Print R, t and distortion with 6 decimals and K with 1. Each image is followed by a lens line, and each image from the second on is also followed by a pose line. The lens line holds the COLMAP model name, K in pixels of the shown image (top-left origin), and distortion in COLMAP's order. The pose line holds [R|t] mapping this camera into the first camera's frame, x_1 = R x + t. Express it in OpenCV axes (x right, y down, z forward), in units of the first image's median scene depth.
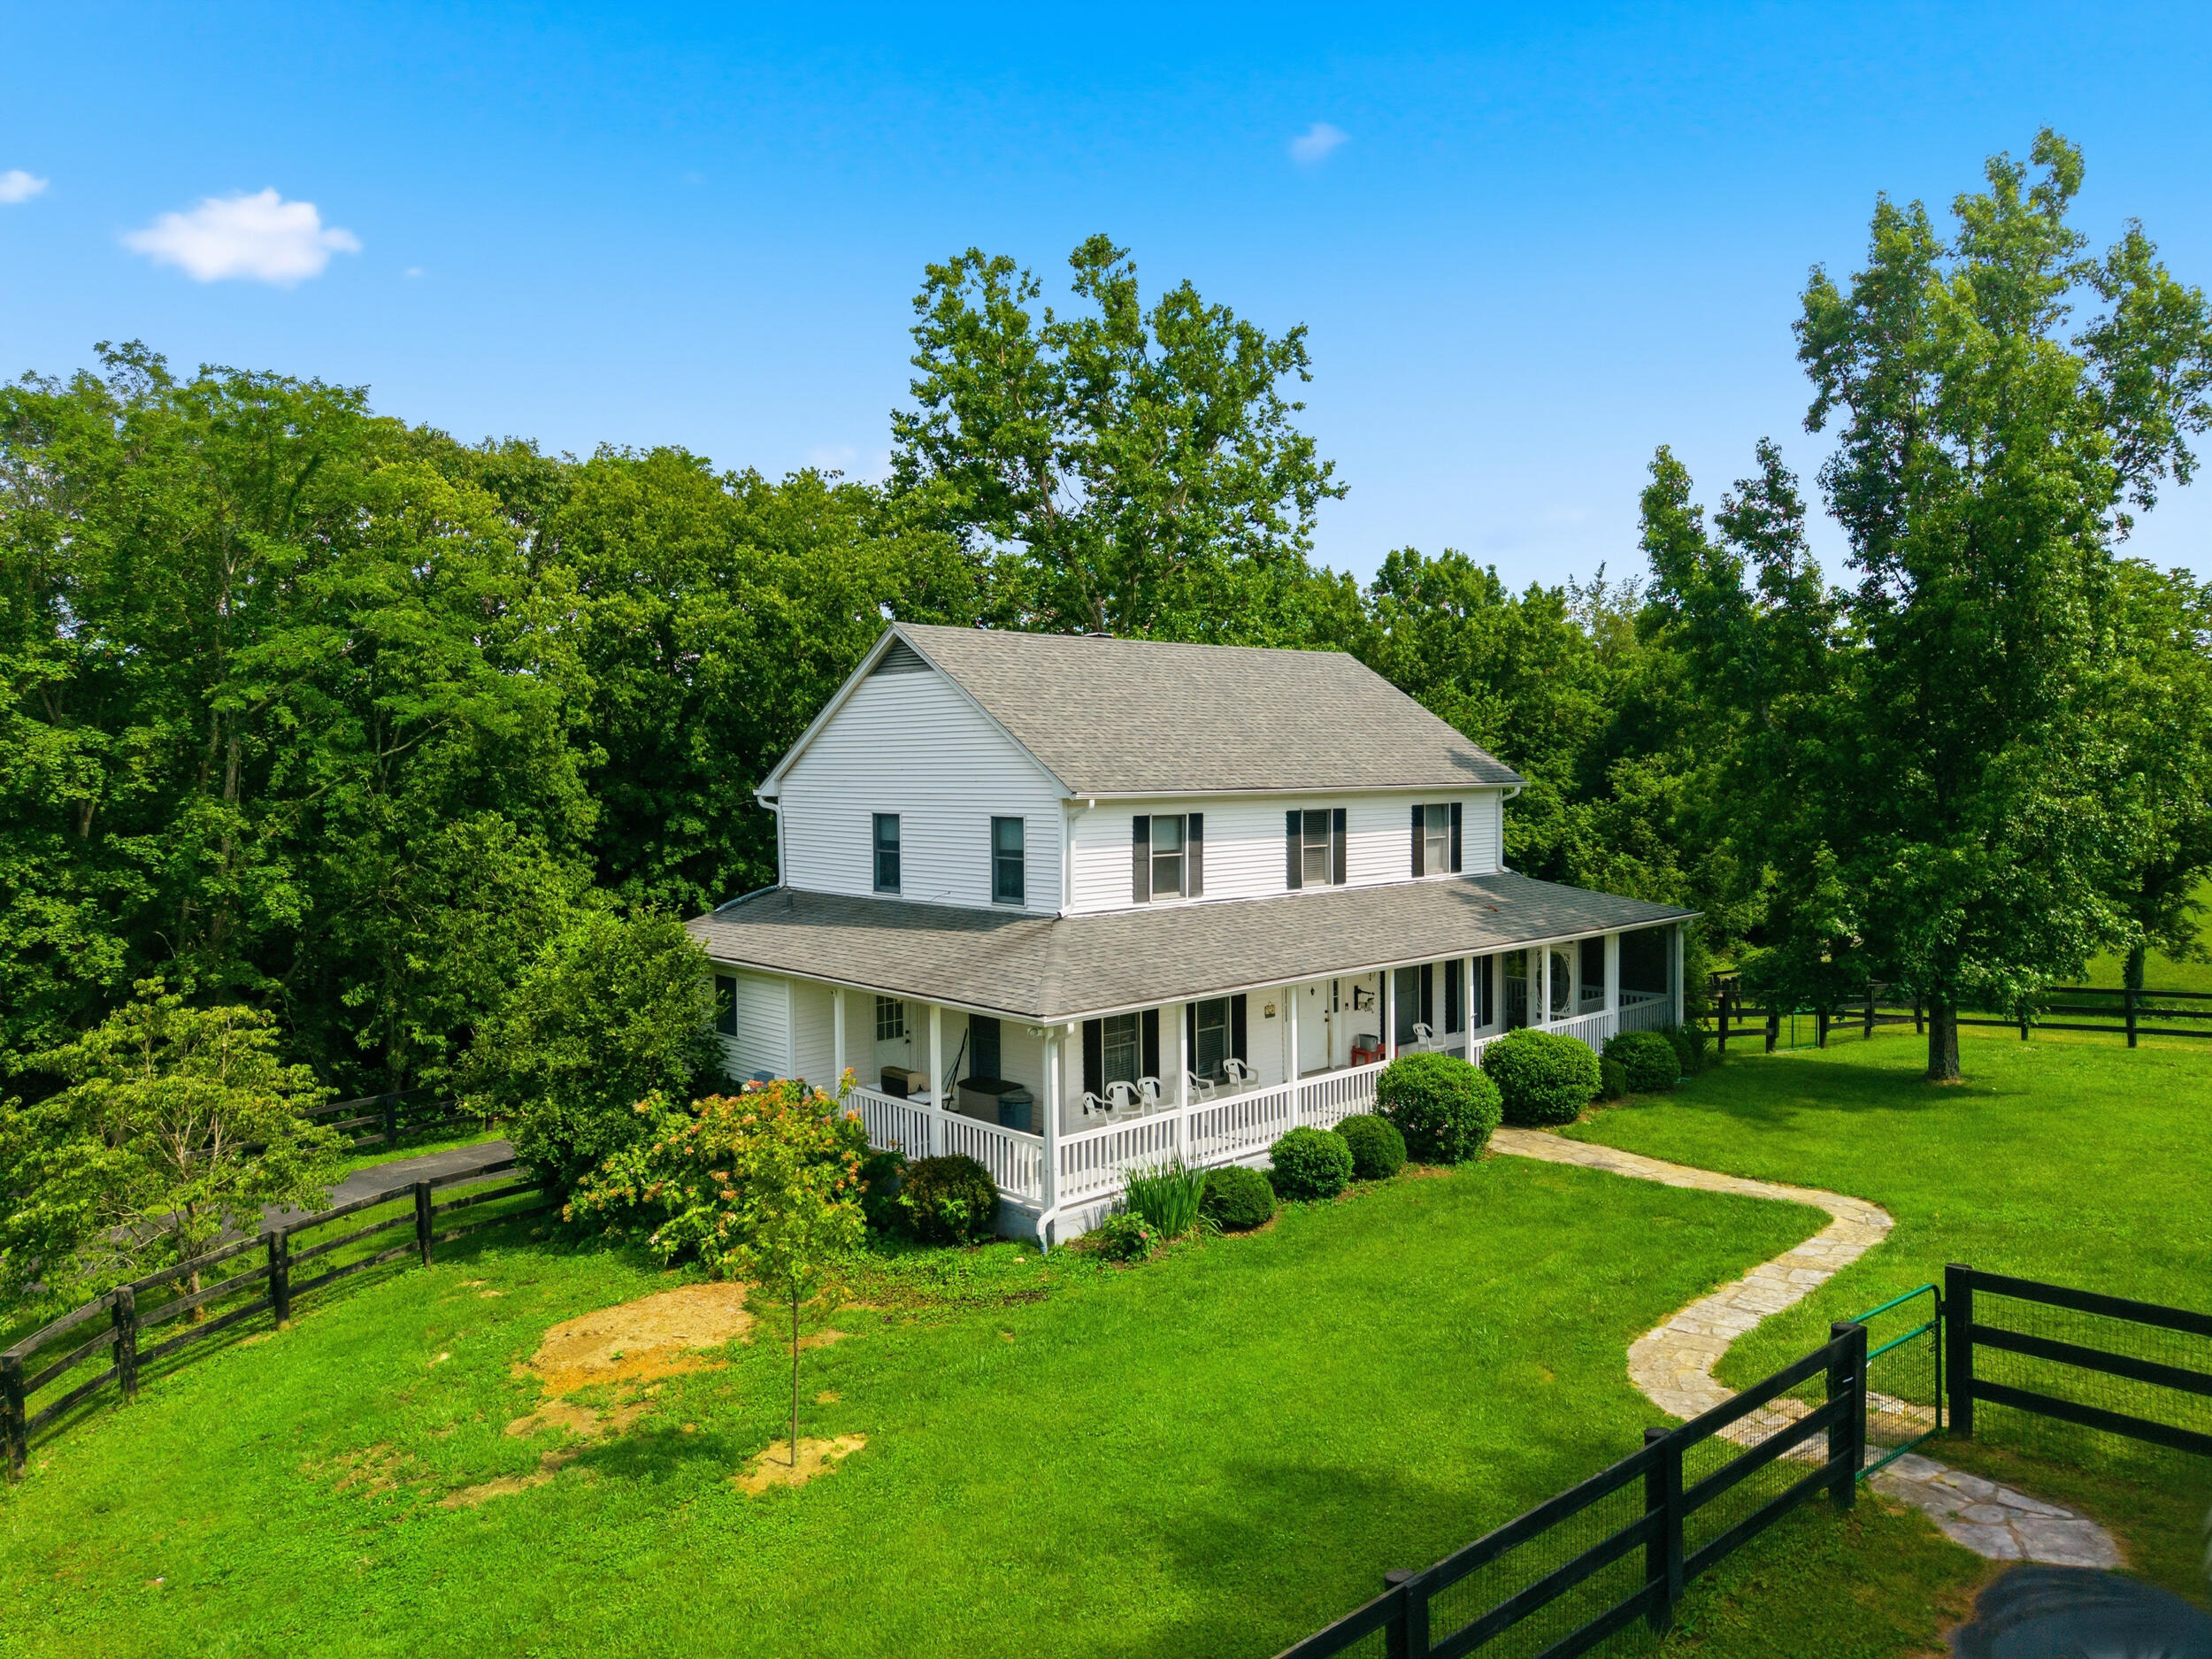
lens RADIAL K [[1525.3, 0, 1106.0], [0, 1525.3, 829.5], [0, 0, 1]] dist [-0.005380, -0.003306]
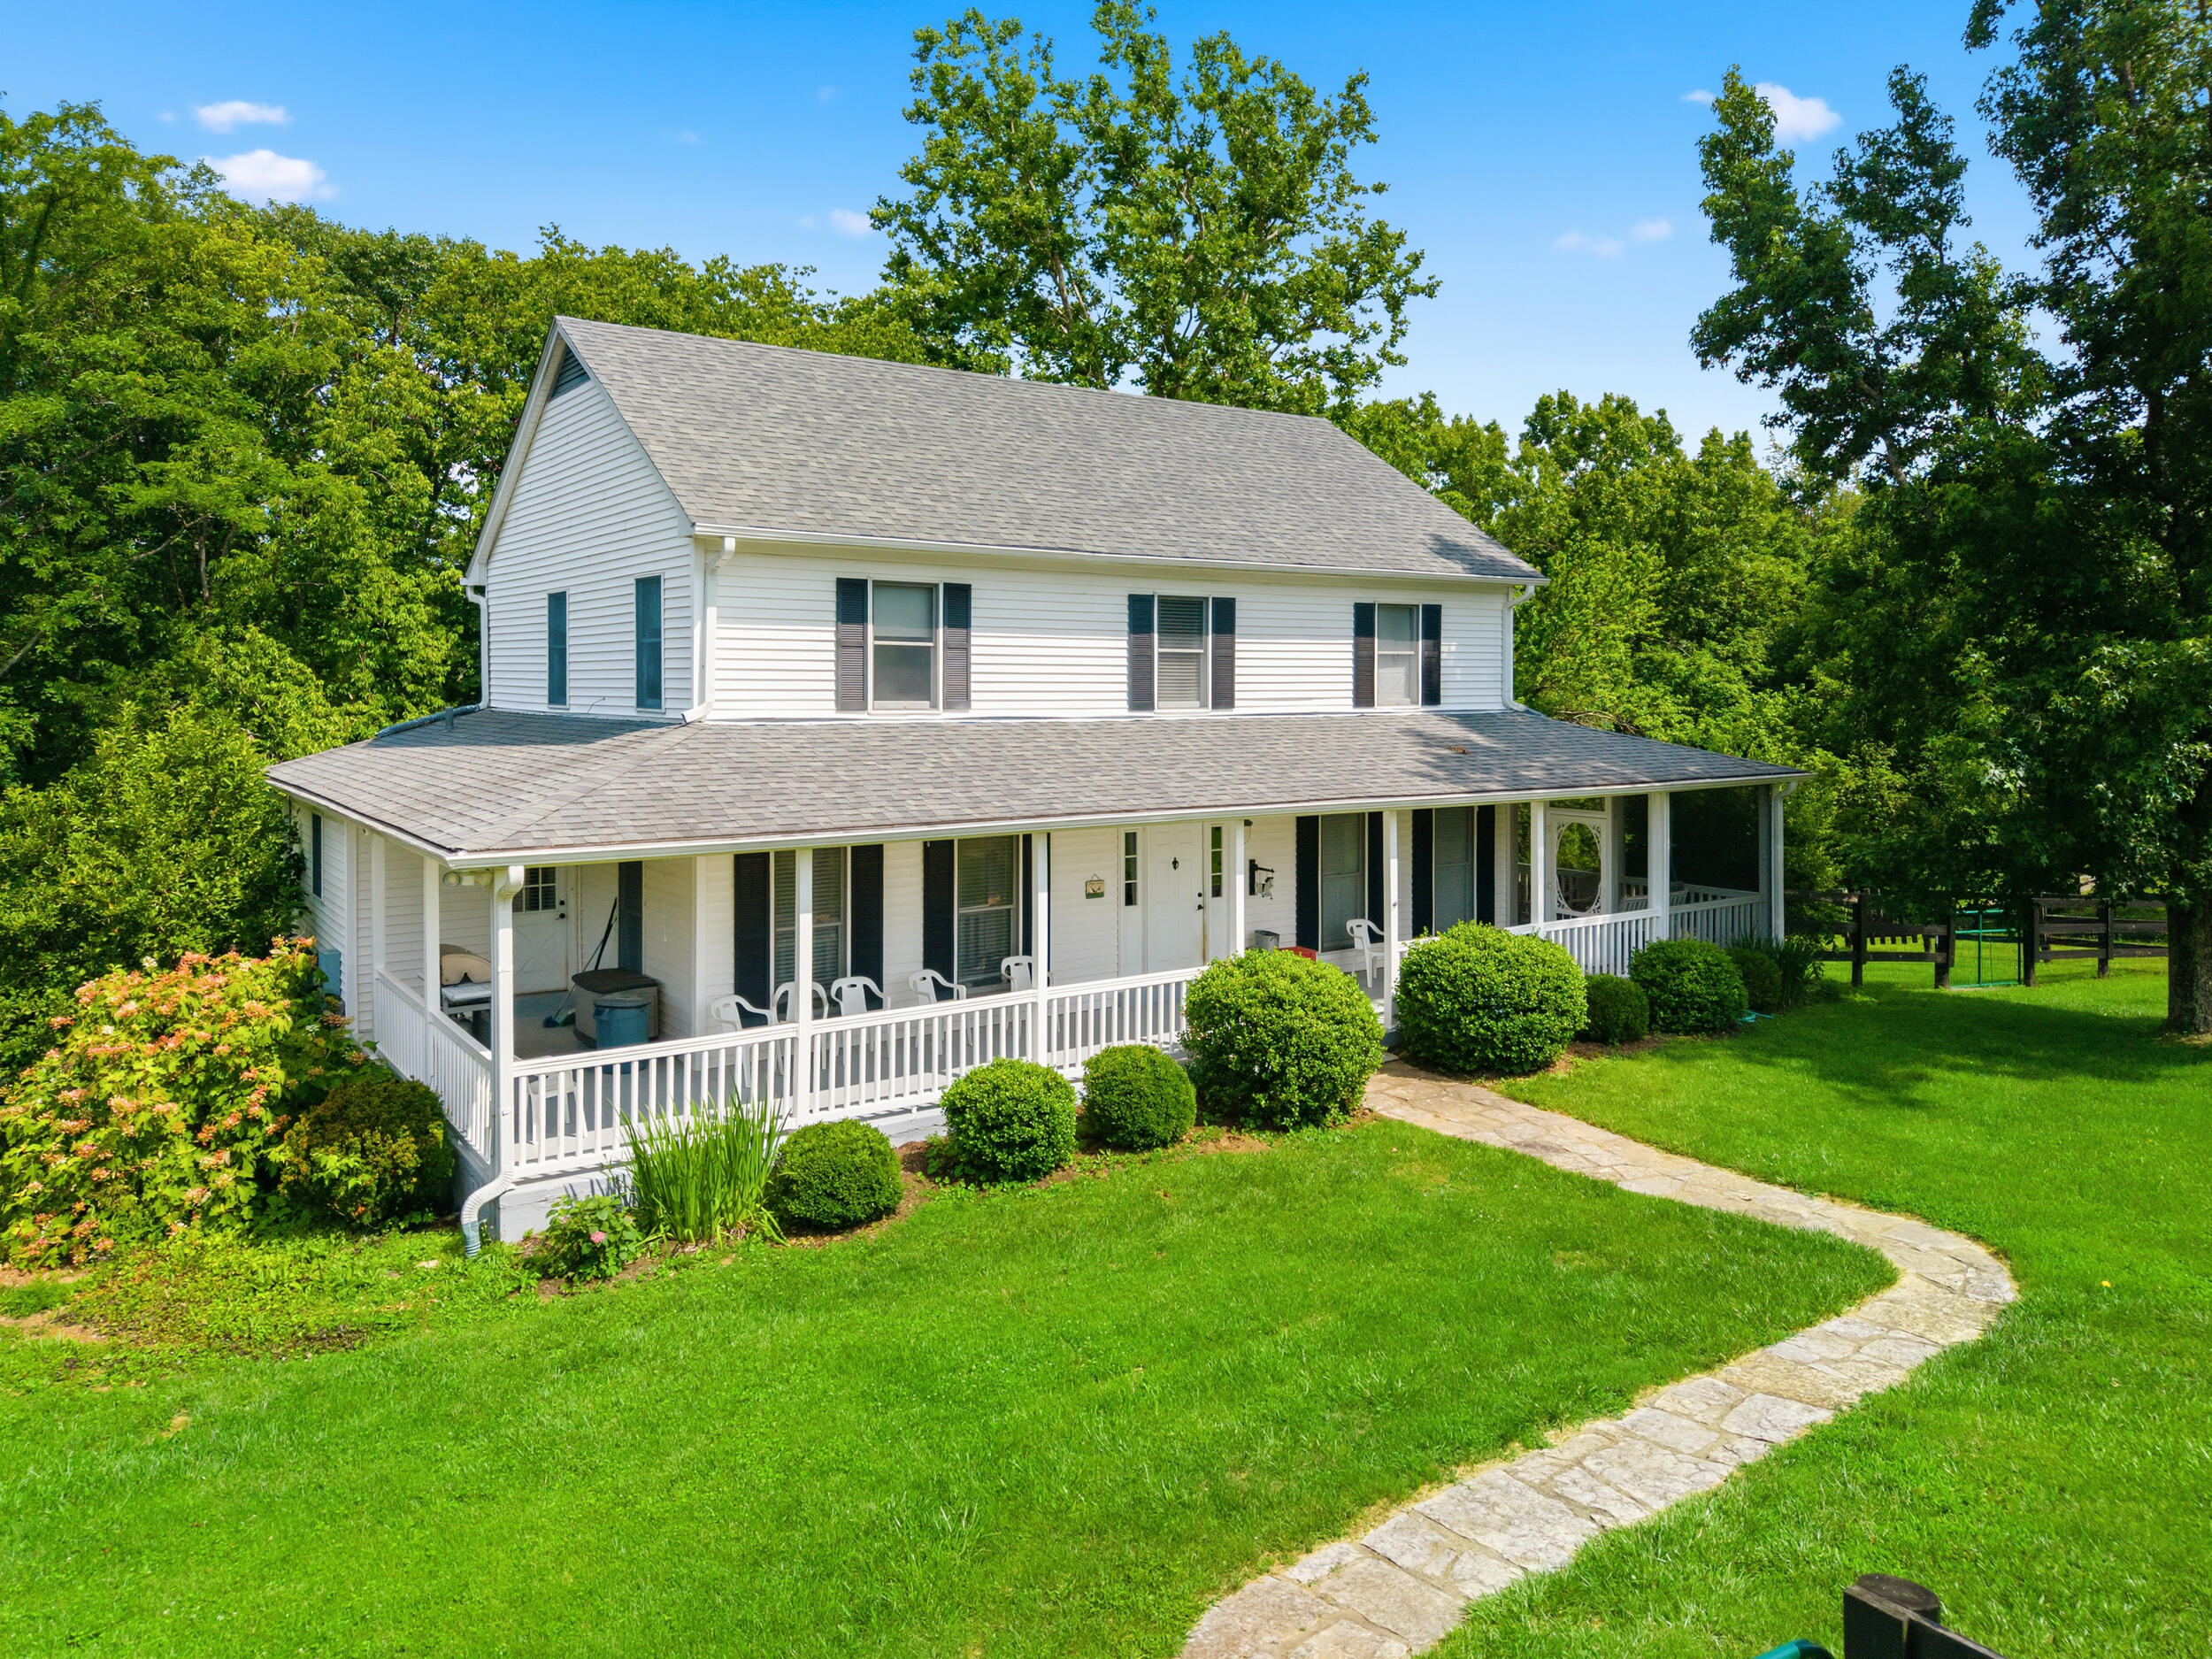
lens RADIAL K [[1572.8, 0, 1110.2], [0, 1572.8, 695.0], [0, 0, 1]] dist [-0.001336, 0.002382]
pose [[0.990600, 0.009910, -0.136433, 0.214031], [-0.014916, 0.999250, -0.035721, 0.059966], [0.135976, 0.037421, 0.990005, 0.319430]]
